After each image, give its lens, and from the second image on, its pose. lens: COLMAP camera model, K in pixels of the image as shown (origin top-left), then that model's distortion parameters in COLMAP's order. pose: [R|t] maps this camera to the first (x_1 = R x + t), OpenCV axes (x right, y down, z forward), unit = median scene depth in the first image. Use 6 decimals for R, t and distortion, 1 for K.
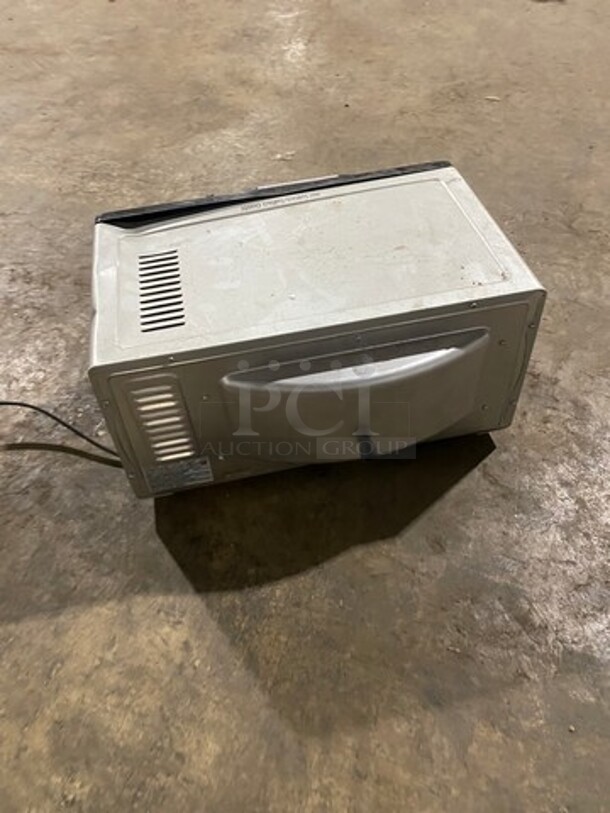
lens RADIAL K [[613.1, 0, 304.1], [0, 613.1, 405.5], [0, 0, 1]] dist [0.008243, -0.004674]
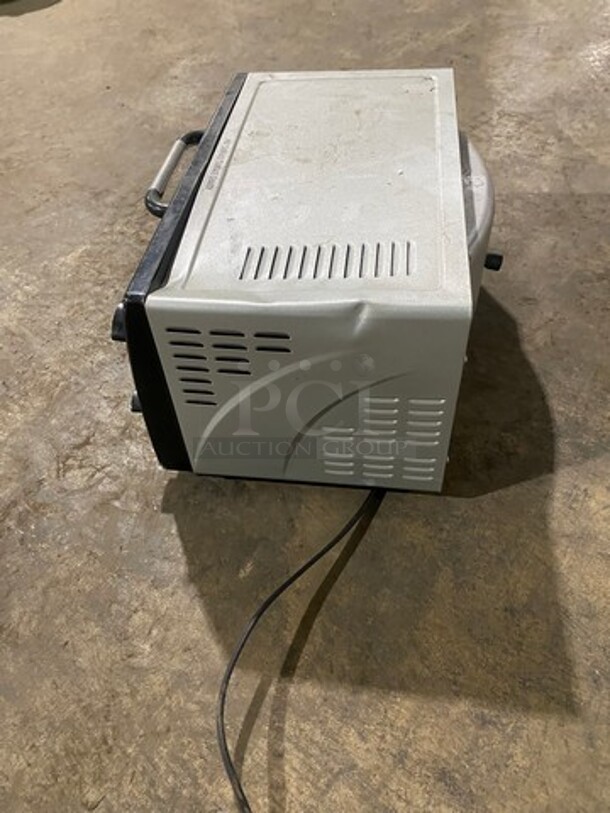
lens RADIAL K [[613.1, 0, 303.6], [0, 613.1, 408.7], [0, 0, 1]] dist [0.008243, -0.004674]
pose [[0.318230, -0.689607, 0.650516, -0.846198], [0.752276, 0.601261, 0.269381, -0.295462], [-0.576897, 0.403643, 0.710114, 0.516609]]
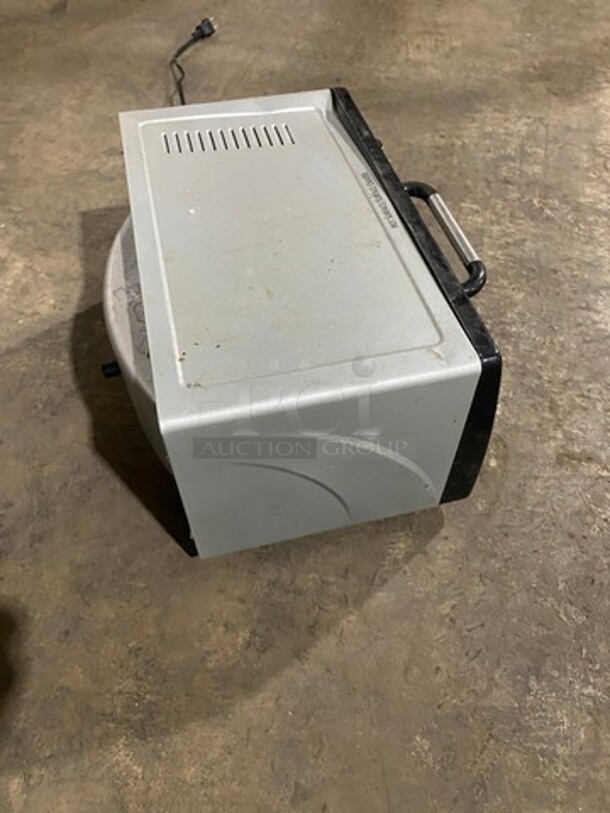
lens RADIAL K [[613.1, 0, 305.8], [0, 613.1, 407.7], [0, 0, 1]] dist [0.008243, -0.004674]
pose [[0.046351, 0.832136, -0.552631, 0.696689], [-0.766499, 0.384389, 0.514514, -0.624410], [0.640571, 0.399743, 0.655648, 0.559986]]
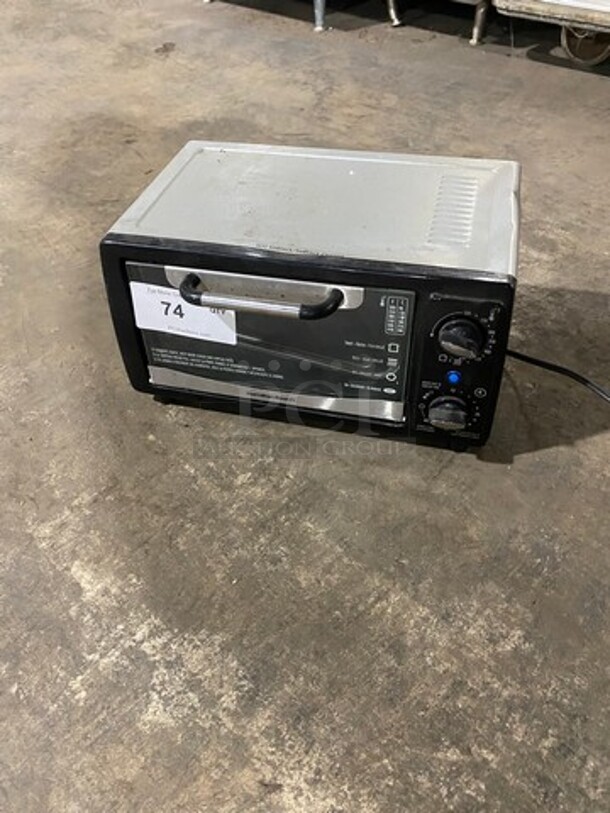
lens RADIAL K [[613.1, 0, 306.9], [0, 613.1, 403.1], [0, 0, 1]] dist [0.008243, -0.004674]
pose [[-0.896477, -0.247691, 0.367394, -0.464629], [0.390278, -0.048821, 0.919402, -1.260305], [-0.209791, 0.967608, 0.140435, 1.183118]]
